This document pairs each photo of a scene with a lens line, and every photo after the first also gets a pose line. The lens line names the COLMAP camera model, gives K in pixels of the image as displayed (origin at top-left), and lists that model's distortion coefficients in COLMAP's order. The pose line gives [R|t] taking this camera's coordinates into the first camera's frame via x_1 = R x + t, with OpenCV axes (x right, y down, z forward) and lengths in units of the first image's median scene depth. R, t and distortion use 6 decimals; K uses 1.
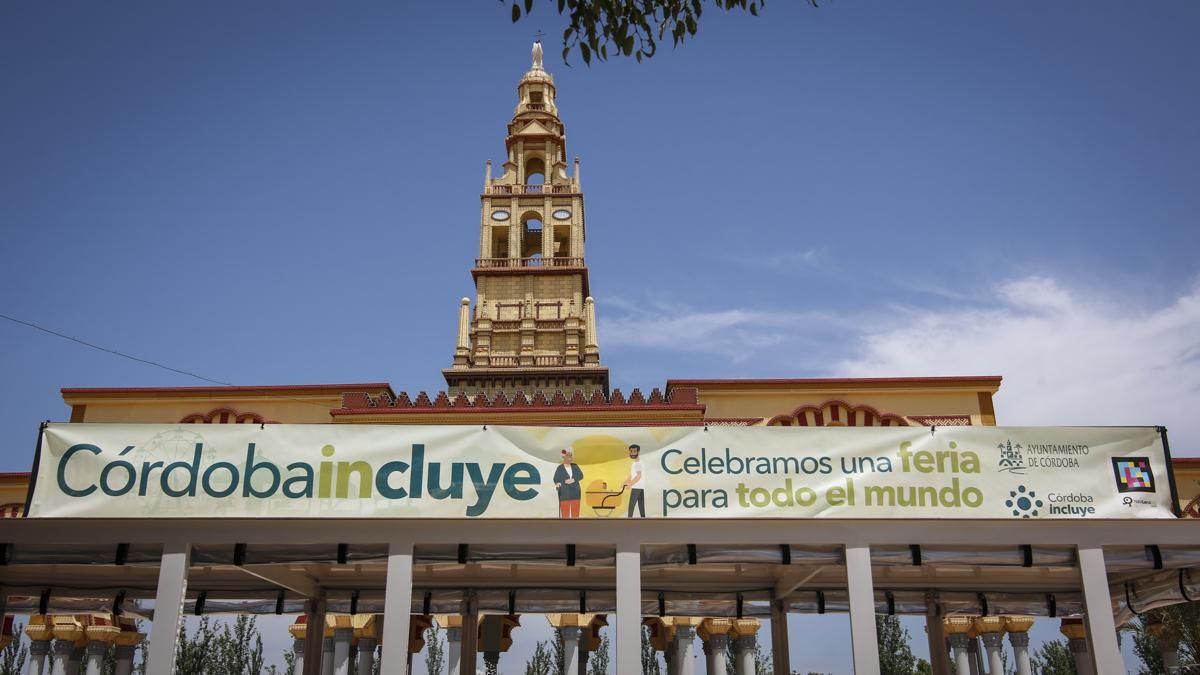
lens RADIAL K [[974.3, 0, 605.1], [0, 974.3, 367.3], [0, 0, 1]] dist [-0.014734, -0.004748]
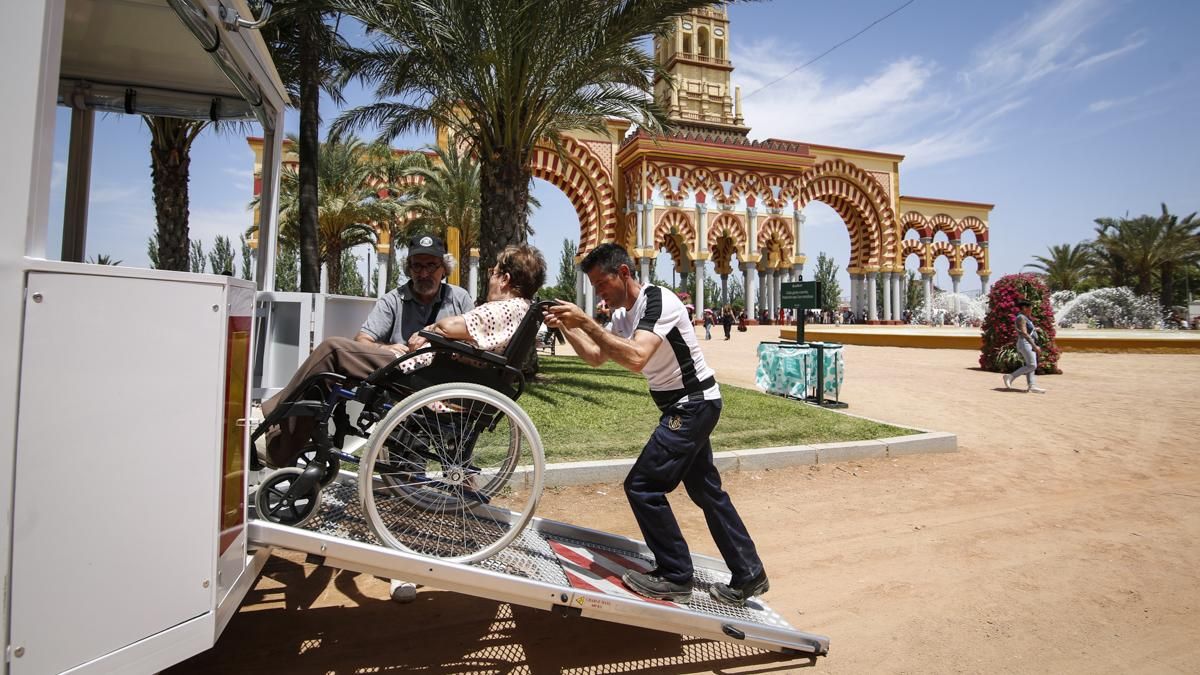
lens RADIAL K [[571.2, 0, 608.9], [0, 571.2, 286.5], [0, 0, 1]] dist [-0.027632, 0.002754]
pose [[0.942409, 0.031141, 0.333010, -0.577577], [-0.133096, 0.948344, 0.287974, 0.009283], [-0.306840, -0.315711, 0.897873, 0.003230]]
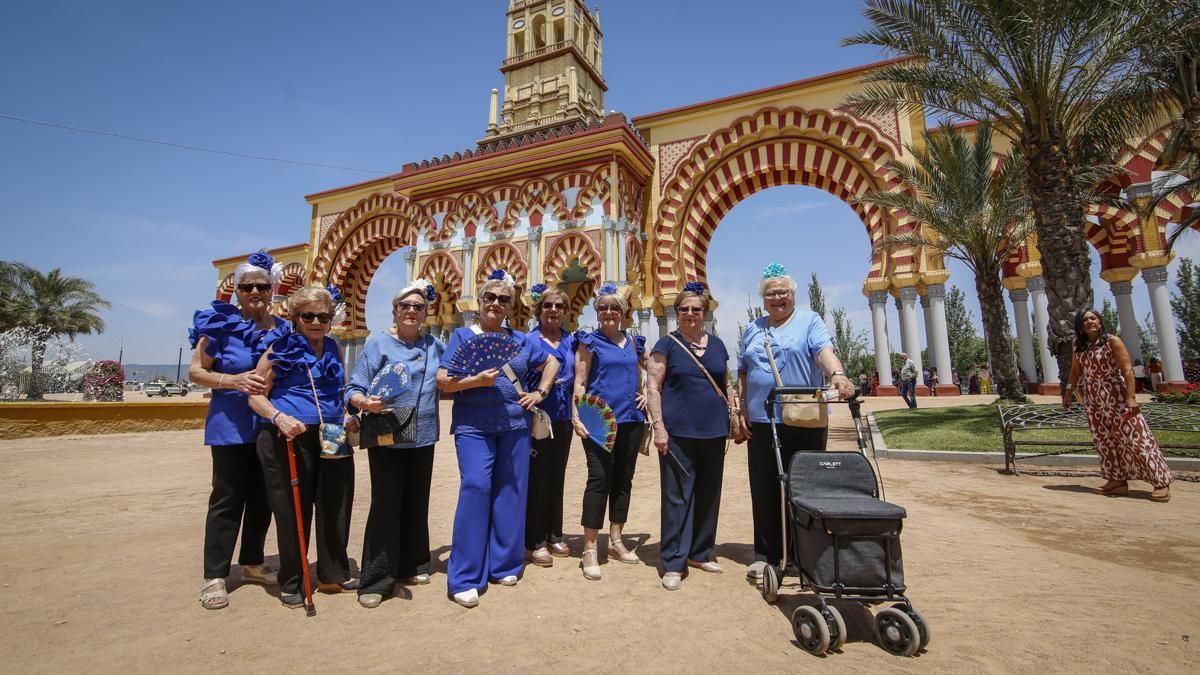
lens RADIAL K [[571.2, 0, 588.2], [0, 571.2, 298.0], [0, 0, 1]] dist [-0.027632, 0.002754]
pose [[0.911805, -0.074461, -0.403815, 0.289636], [0.153916, 0.973698, 0.167996, 0.105985], [0.380684, -0.215333, 0.899284, 0.241705]]
